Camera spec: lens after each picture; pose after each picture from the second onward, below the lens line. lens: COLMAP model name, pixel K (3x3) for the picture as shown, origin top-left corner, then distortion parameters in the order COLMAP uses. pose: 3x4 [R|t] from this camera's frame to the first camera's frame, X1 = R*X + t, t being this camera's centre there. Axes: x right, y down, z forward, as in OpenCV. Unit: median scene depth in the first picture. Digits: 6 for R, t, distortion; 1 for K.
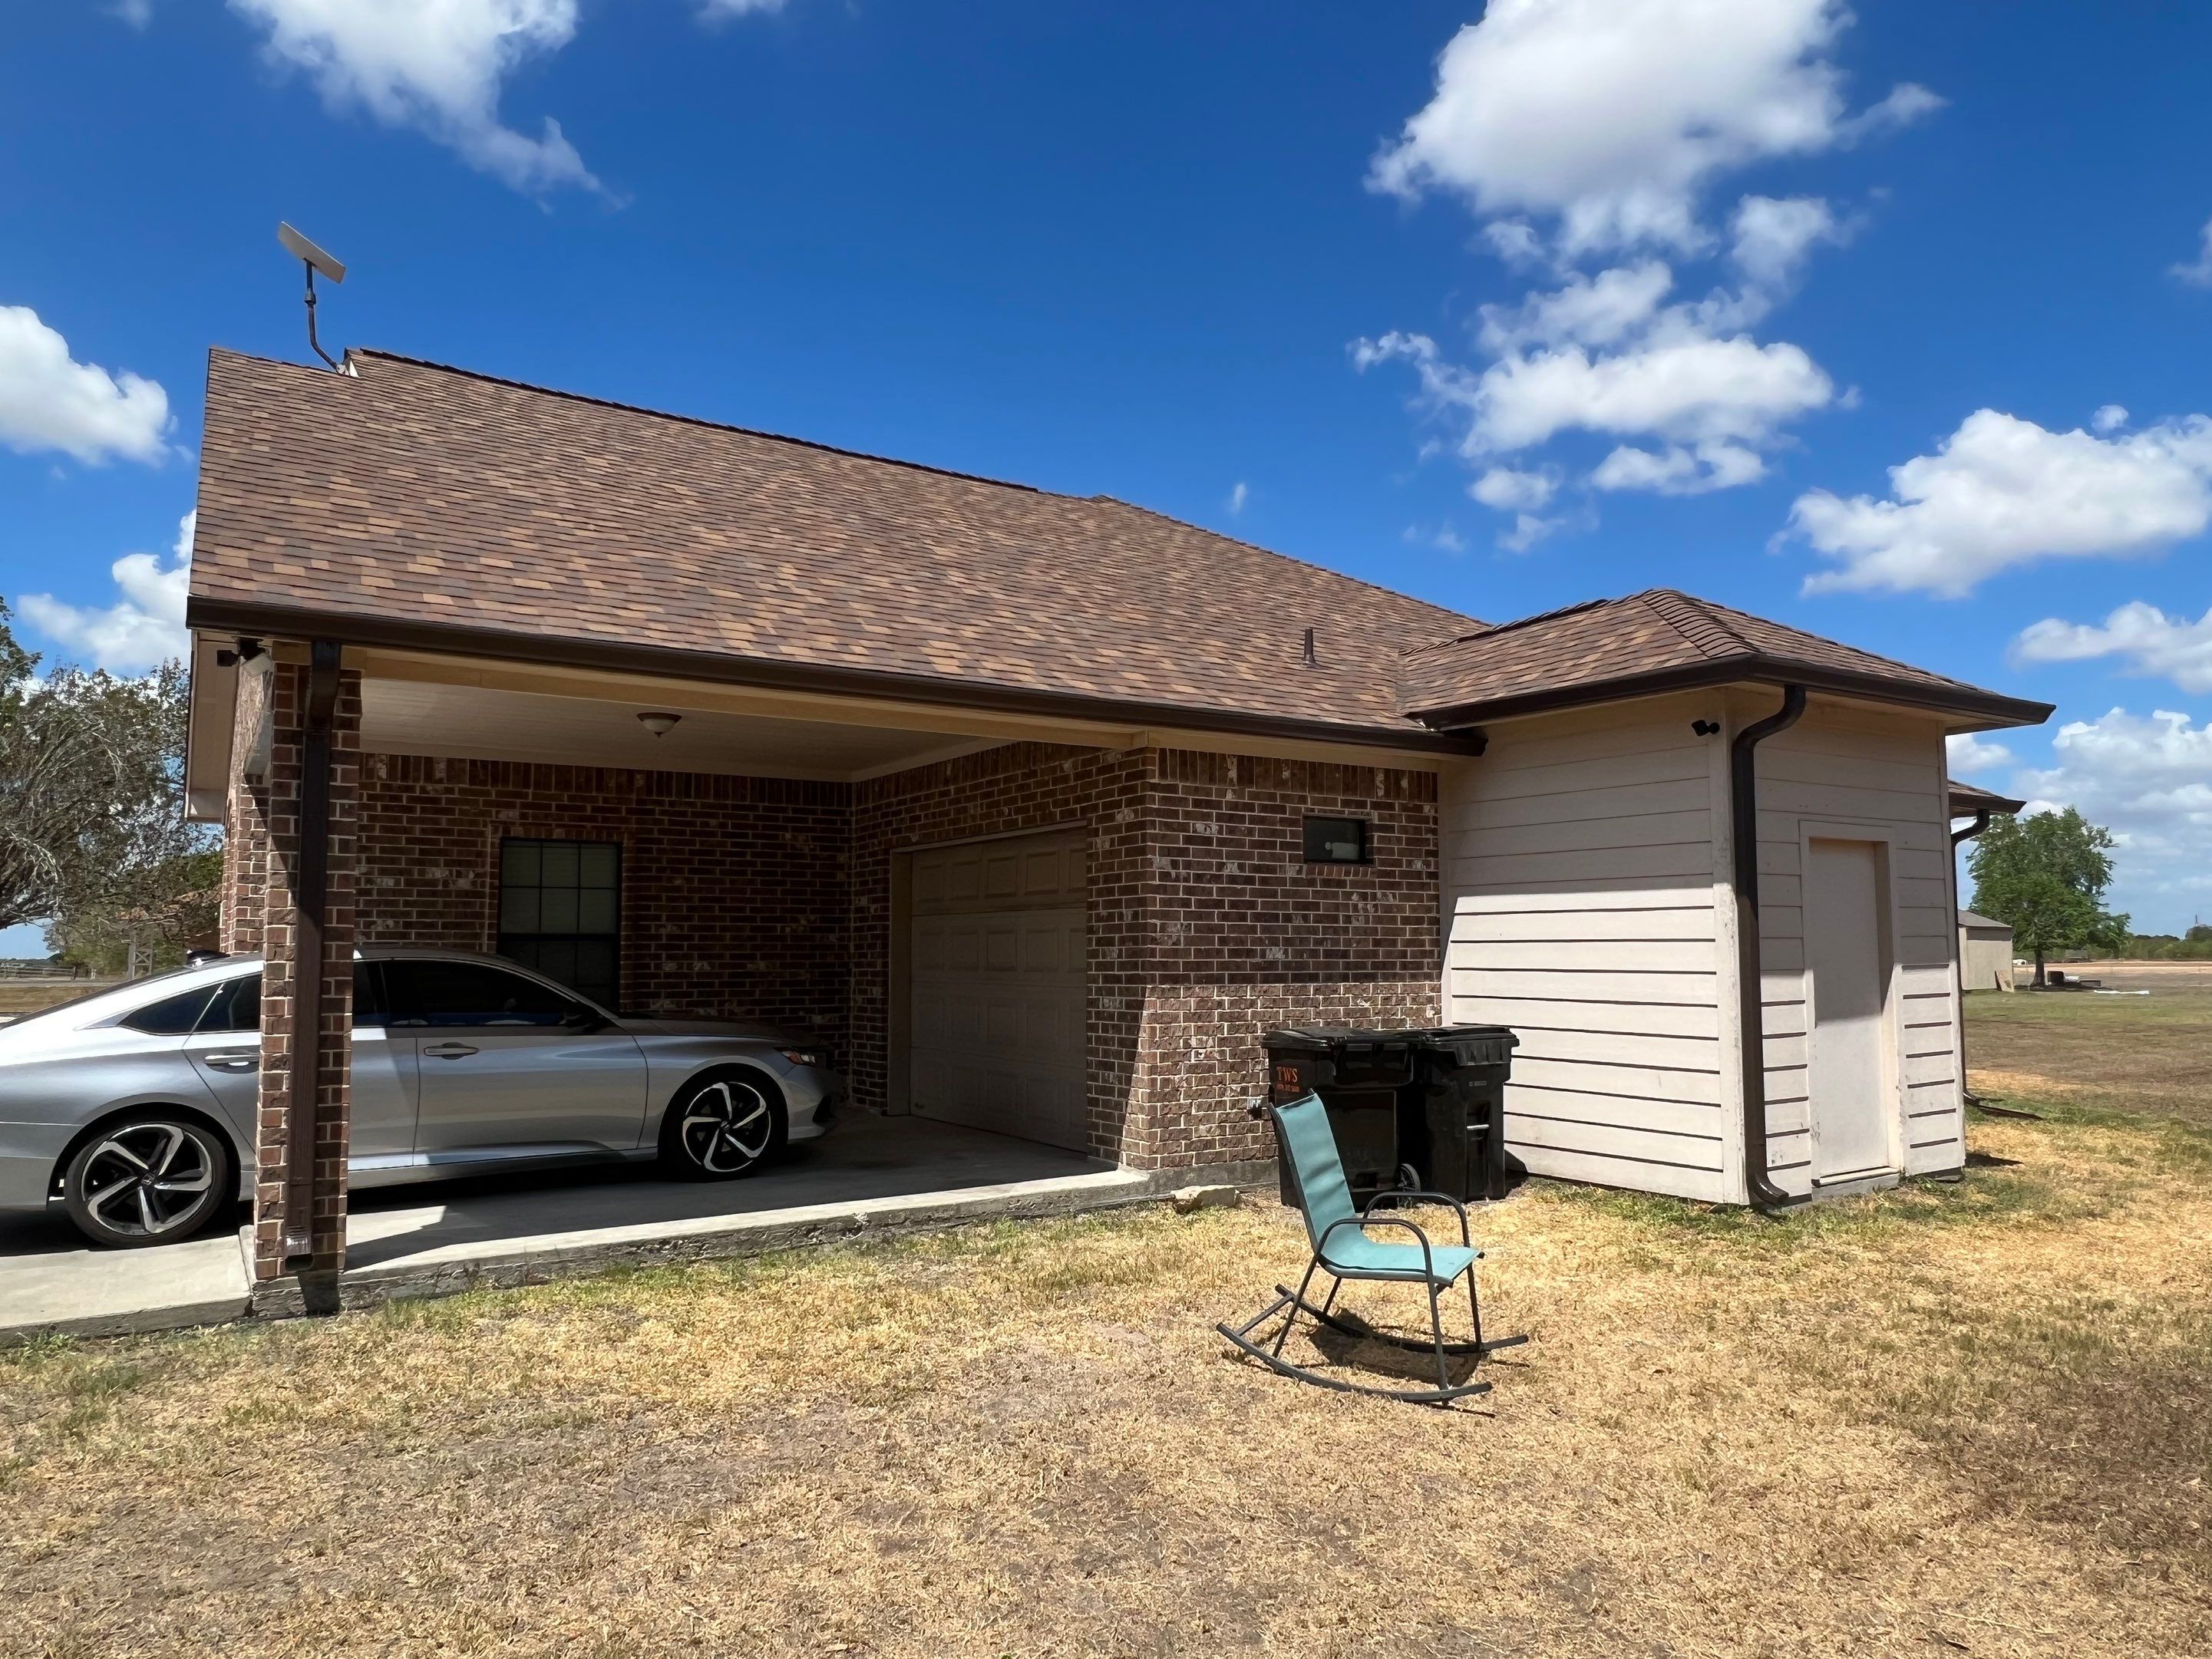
lens RADIAL K [[1451.7, 0, 1106.0], [0, 1451.7, 829.5], [0, 0, 1]] dist [-0.000249, 0.000419]
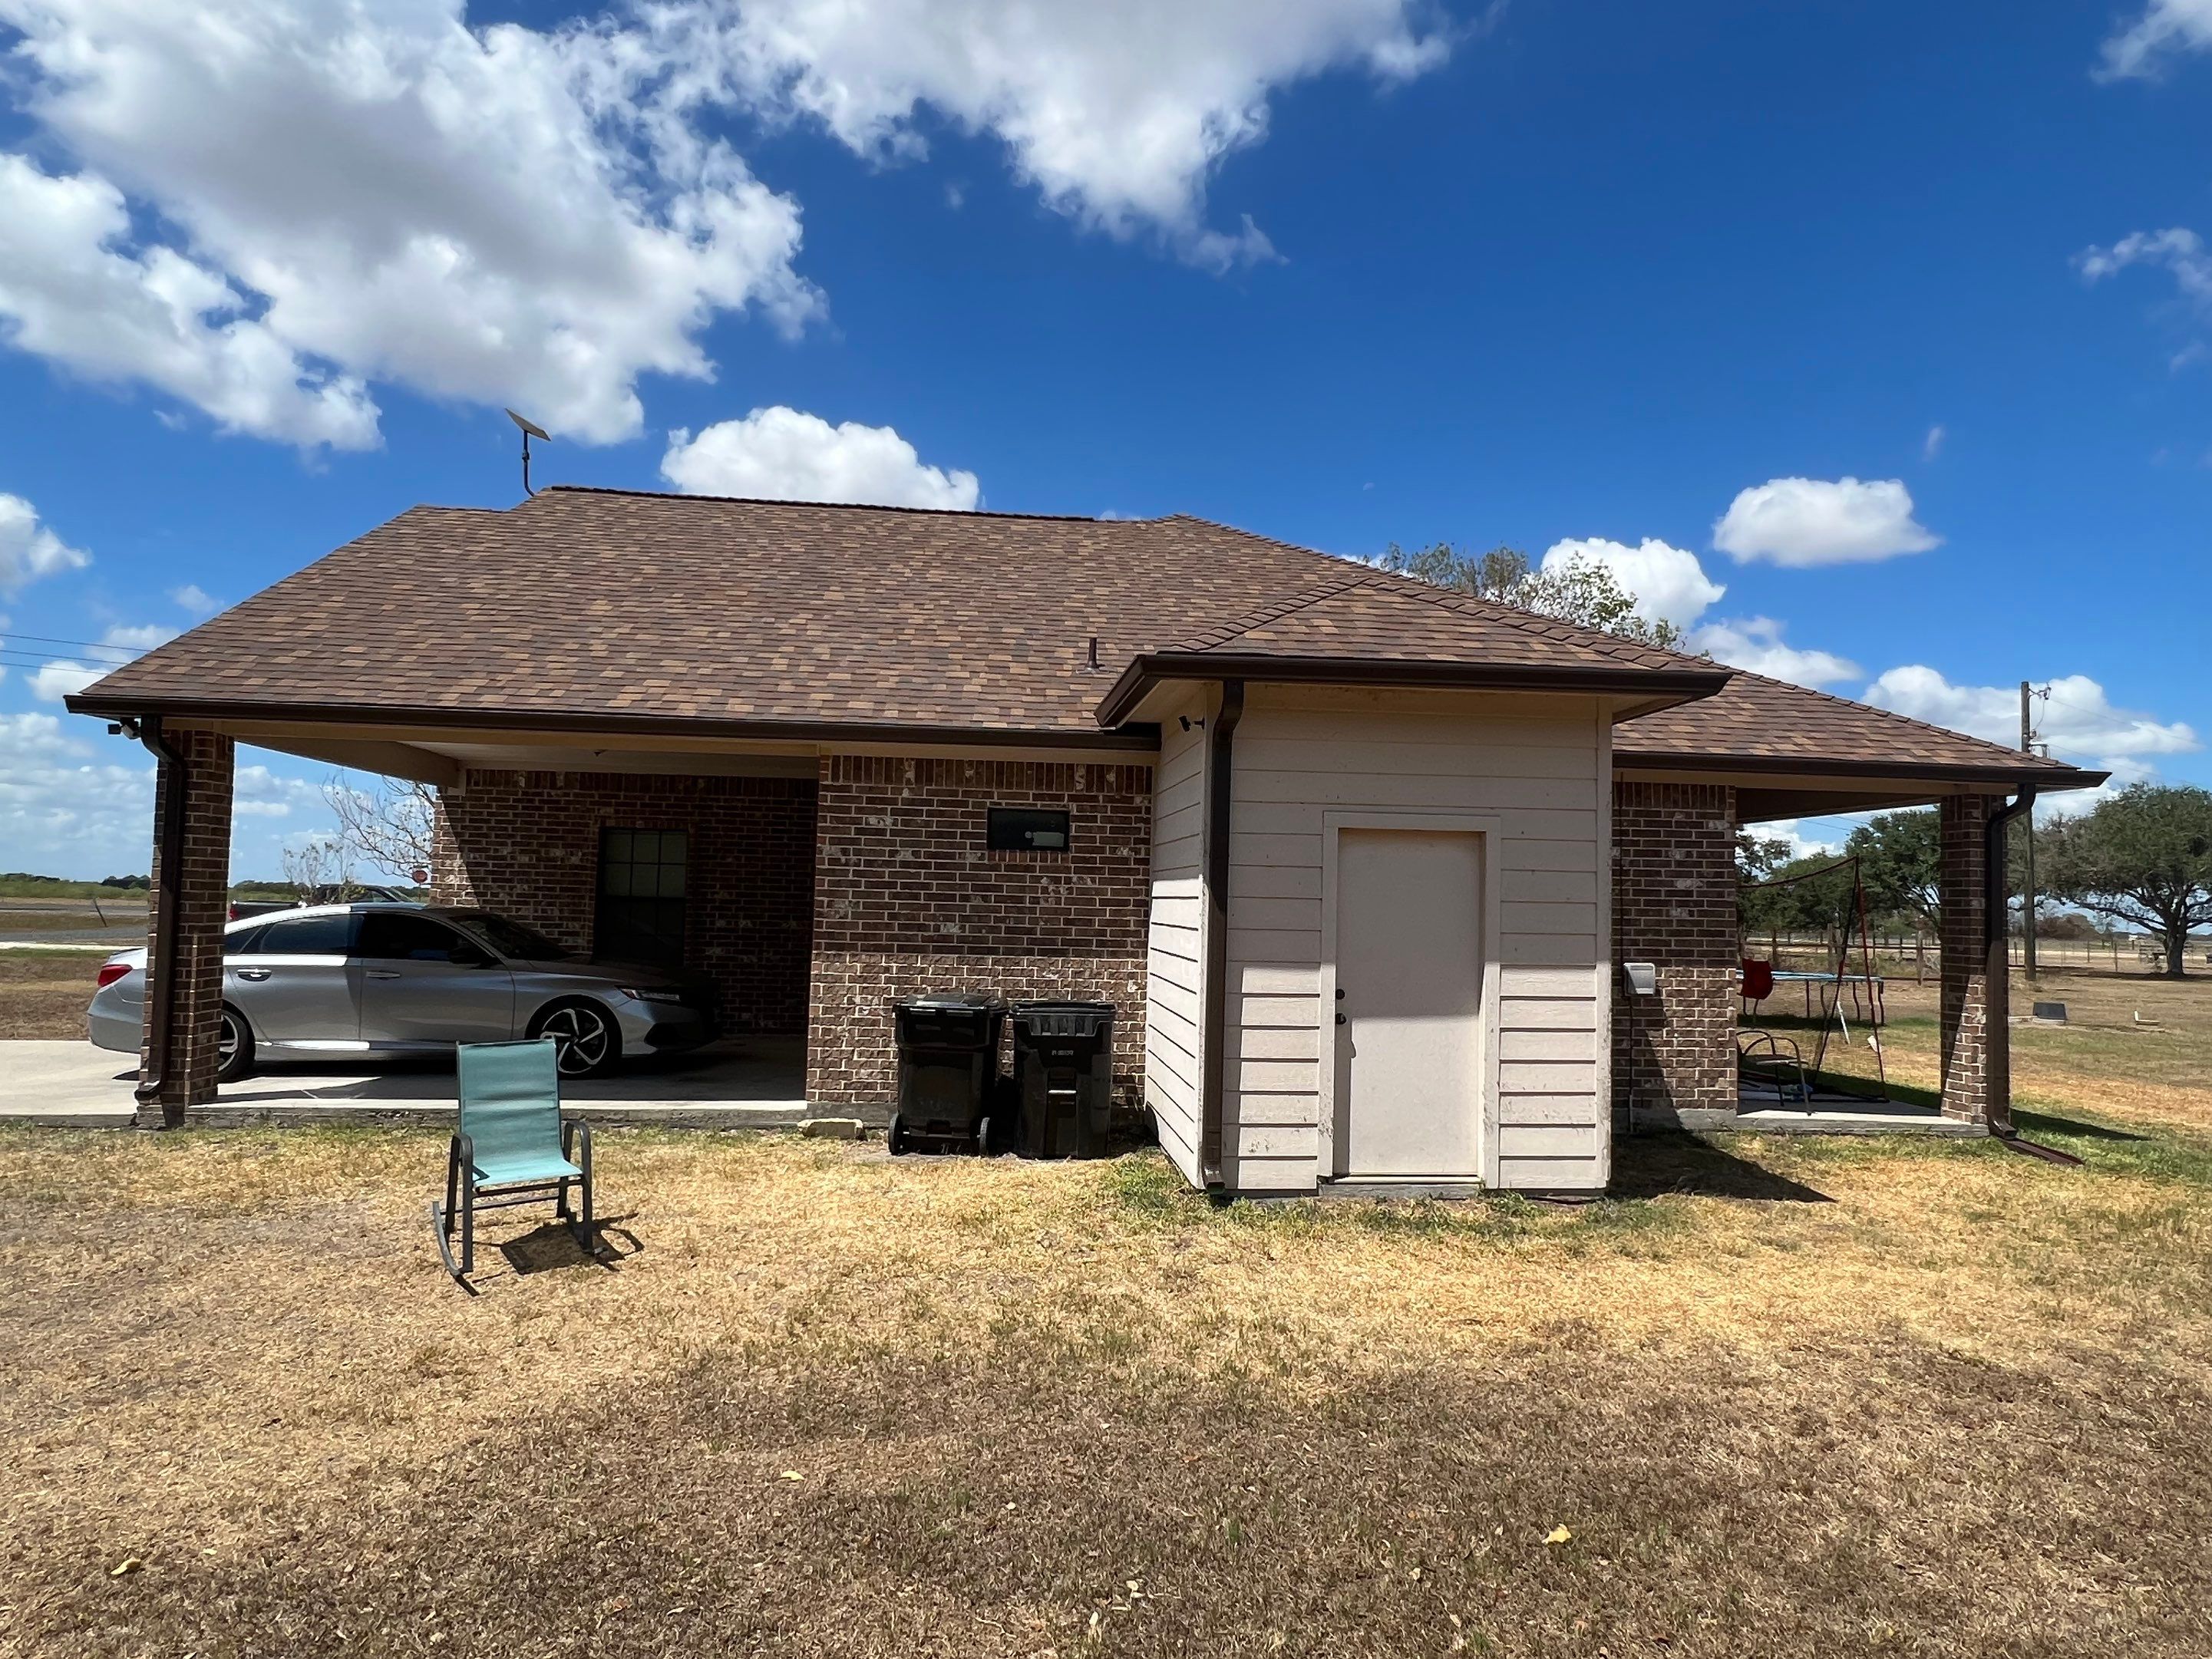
lens RADIAL K [[1293.3, 0, 1106.0], [0, 1293.3, 829.5], [0, 0, 1]] dist [-0.002202, -0.000777]
pose [[0.884159, -0.002077, -0.467181, 0.692495], [0.011597, 0.999780, 0.017503, -0.009987], [0.467042, -0.020893, 0.883988, 0.143497]]
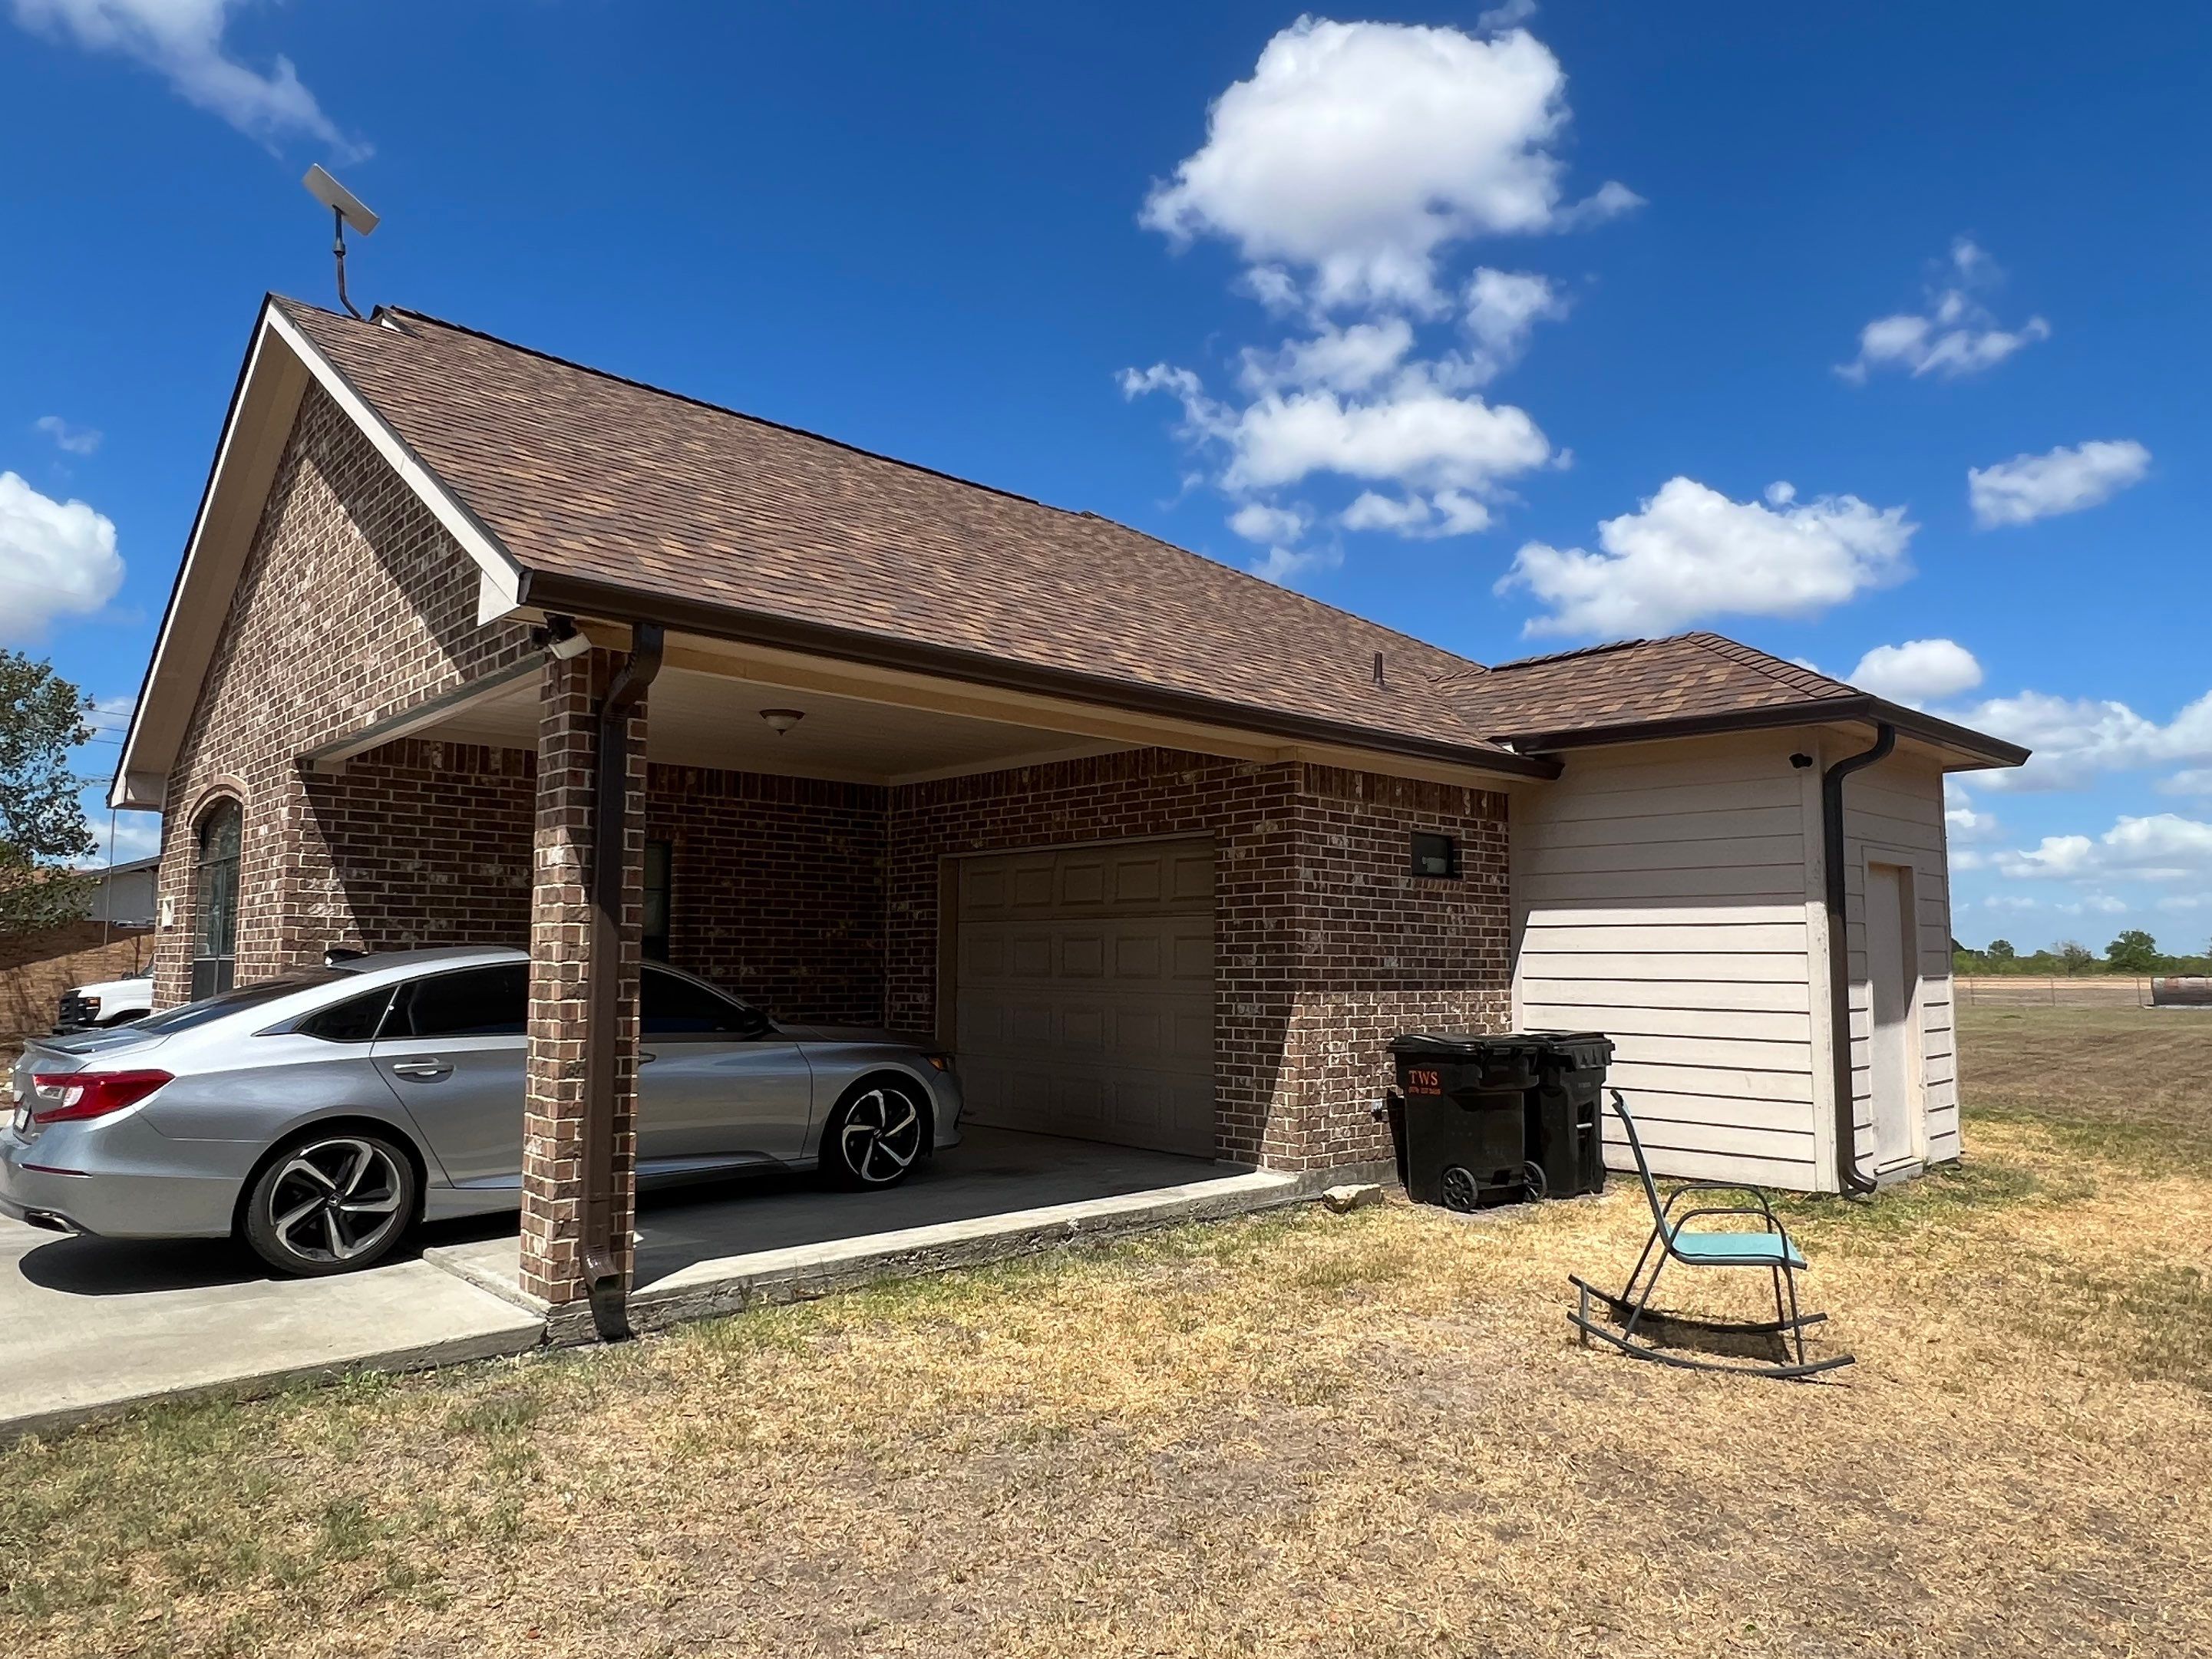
lens RADIAL K [[1431.0, 0, 1119.0], [0, 1431.0, 826.7], [0, 0, 1]] dist [-0.000588, -0.001769]
pose [[0.983696, 0.024458, 0.178169, -0.256406], [-0.022721, 0.999672, -0.011783, 0.004188], [-0.178399, 0.007542, 0.983929, 0.018561]]
